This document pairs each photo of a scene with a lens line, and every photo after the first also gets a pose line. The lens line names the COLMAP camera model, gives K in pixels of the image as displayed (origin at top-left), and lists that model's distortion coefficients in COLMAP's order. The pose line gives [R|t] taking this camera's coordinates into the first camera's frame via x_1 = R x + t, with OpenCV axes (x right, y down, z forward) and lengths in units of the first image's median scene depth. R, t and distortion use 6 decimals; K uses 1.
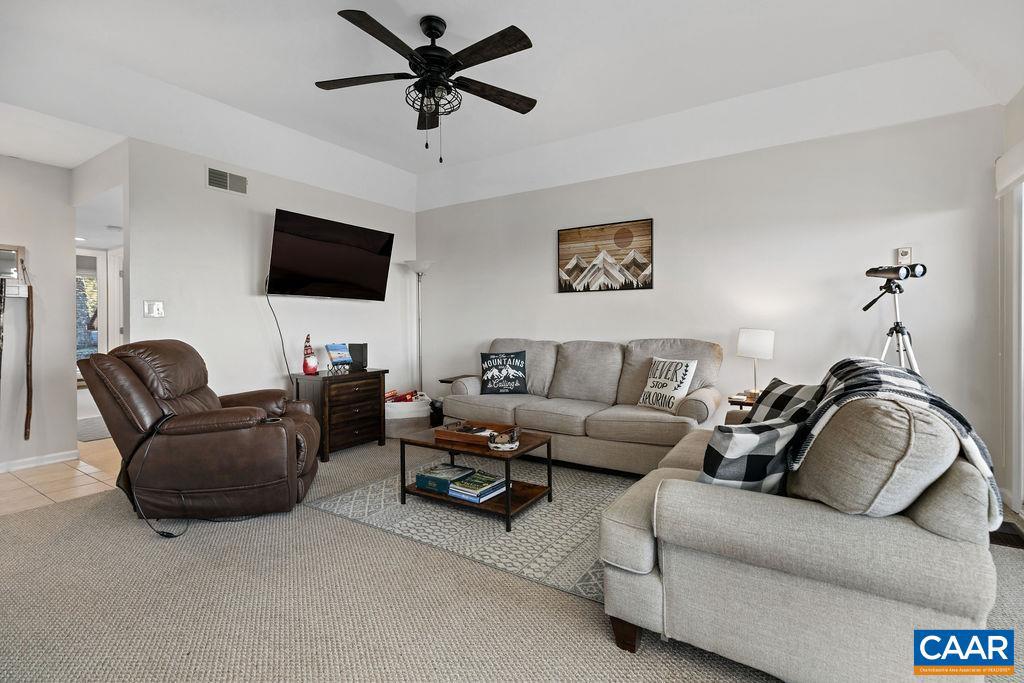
lens RADIAL K [[465.3, 0, 510.0], [0, 465.3, 332.4], [0, 0, 1]] dist [-0.011161, 0.000416]
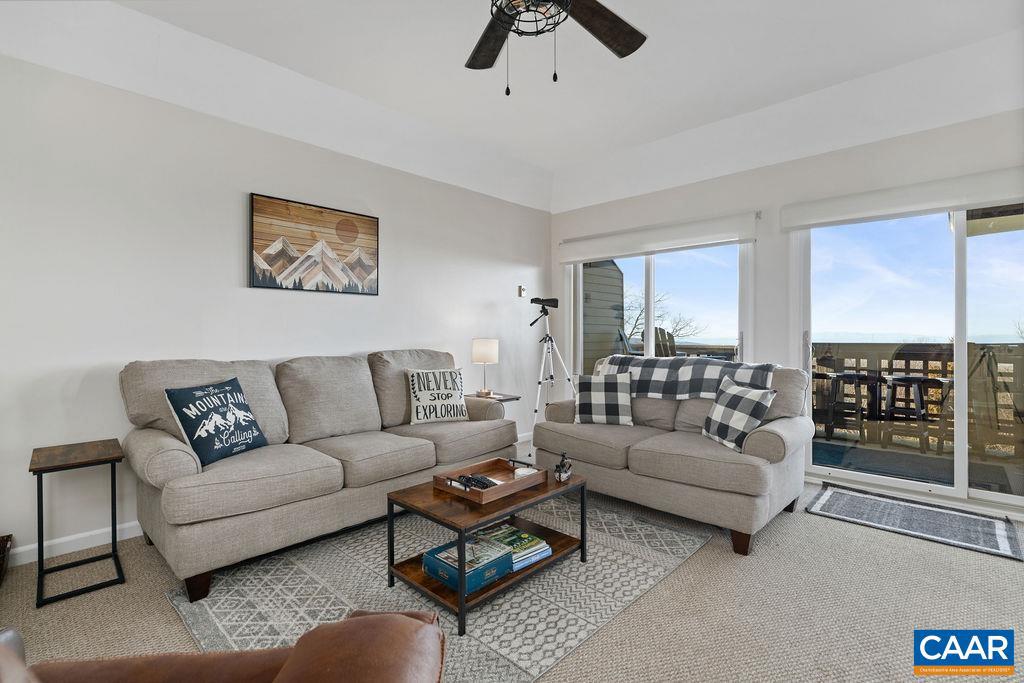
lens RADIAL K [[473.5, 0, 511.1], [0, 473.5, 336.3], [0, 0, 1]] dist [0.004955, 0.000313]
pose [[0.197186, -0.000162, 0.980366, -0.521063], [0.016979, 0.999851, -0.003250, -0.007226], [-0.980219, 0.017286, 0.197159, 0.539979]]
